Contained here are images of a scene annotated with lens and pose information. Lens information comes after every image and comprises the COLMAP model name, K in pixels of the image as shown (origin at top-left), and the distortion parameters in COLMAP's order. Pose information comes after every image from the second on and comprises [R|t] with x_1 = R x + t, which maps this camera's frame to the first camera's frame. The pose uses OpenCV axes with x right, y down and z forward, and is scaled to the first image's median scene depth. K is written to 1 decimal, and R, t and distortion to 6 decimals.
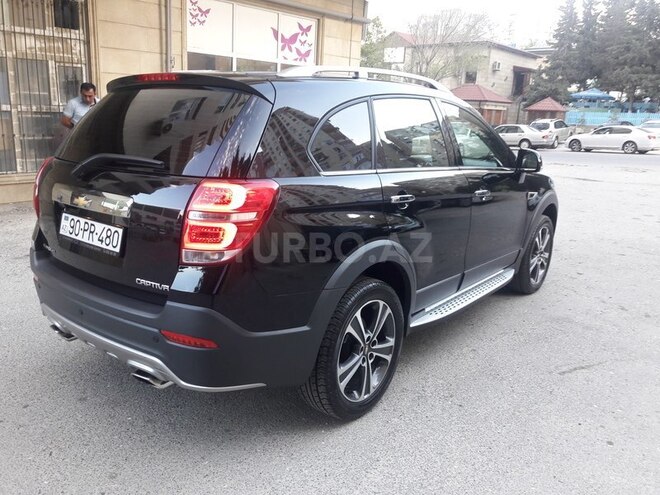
lens RADIAL K [[529.2, 0, 330.0], [0, 529.2, 247.5], [0, 0, 1]] dist [0.003115, 0.002668]
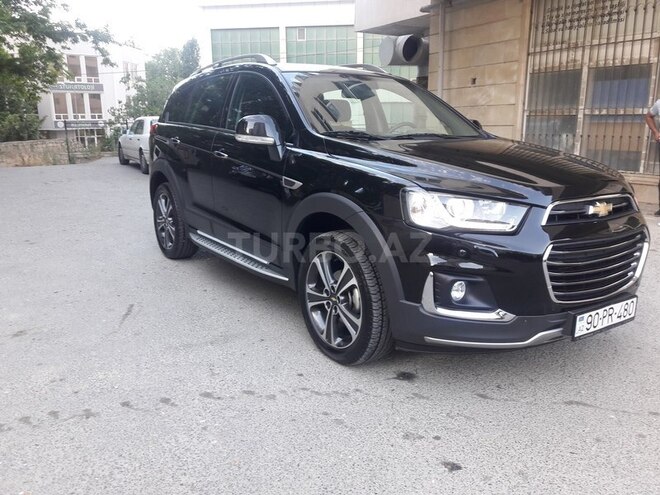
lens RADIAL K [[529.2, 0, 330.0], [0, 529.2, 247.5], [0, 0, 1]] dist [0.003115, 0.002668]
pose [[-0.288242, 0.178460, -0.940781, 1.045231], [-0.243993, 0.936361, 0.252378, -0.206164], [0.925950, 0.302290, -0.226356, 1.237396]]
